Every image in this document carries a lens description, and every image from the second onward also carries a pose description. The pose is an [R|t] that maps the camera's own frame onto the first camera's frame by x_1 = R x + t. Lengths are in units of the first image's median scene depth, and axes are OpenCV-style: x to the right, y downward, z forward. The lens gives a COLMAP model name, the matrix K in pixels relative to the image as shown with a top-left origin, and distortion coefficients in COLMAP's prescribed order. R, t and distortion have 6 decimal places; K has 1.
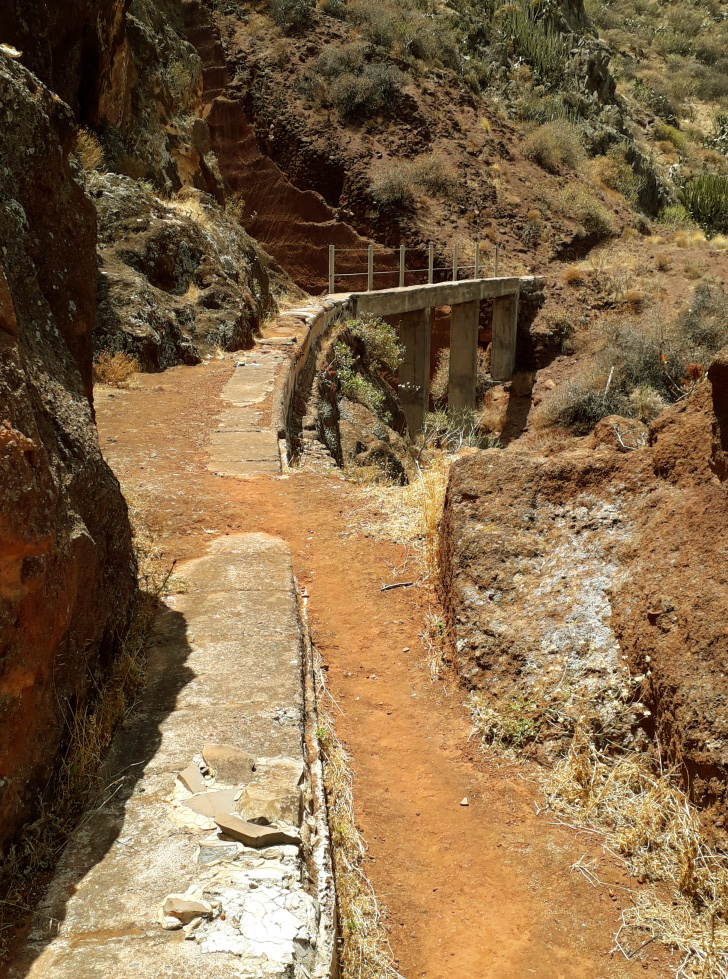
lens RADIAL K [[947.6, 0, 364.0], [0, 947.6, 489.5], [0, 0, 1]] dist [-0.144393, -0.011521]
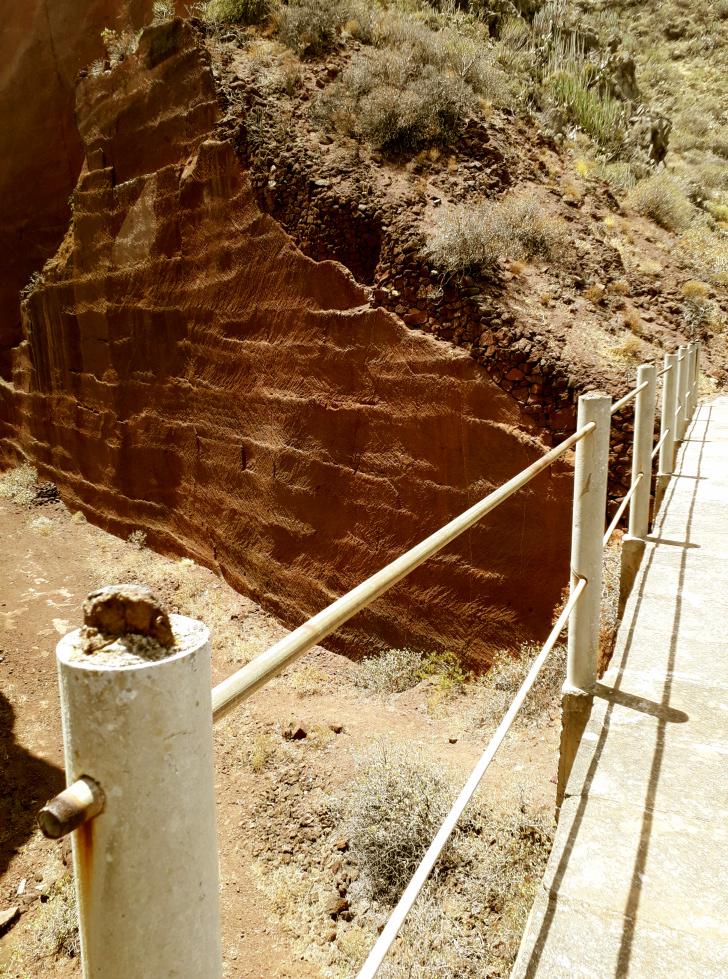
lens RADIAL K [[762.7, 0, 364.0], [0, 762.7, 489.5], [0, 0, 1]] dist [-0.081987, 0.000462]
pose [[0.998996, -0.011121, -0.043404, -0.012649], [0.008428, 0.998056, -0.061746, -0.126595], [0.044007, 0.061318, 0.997148, 0.477219]]
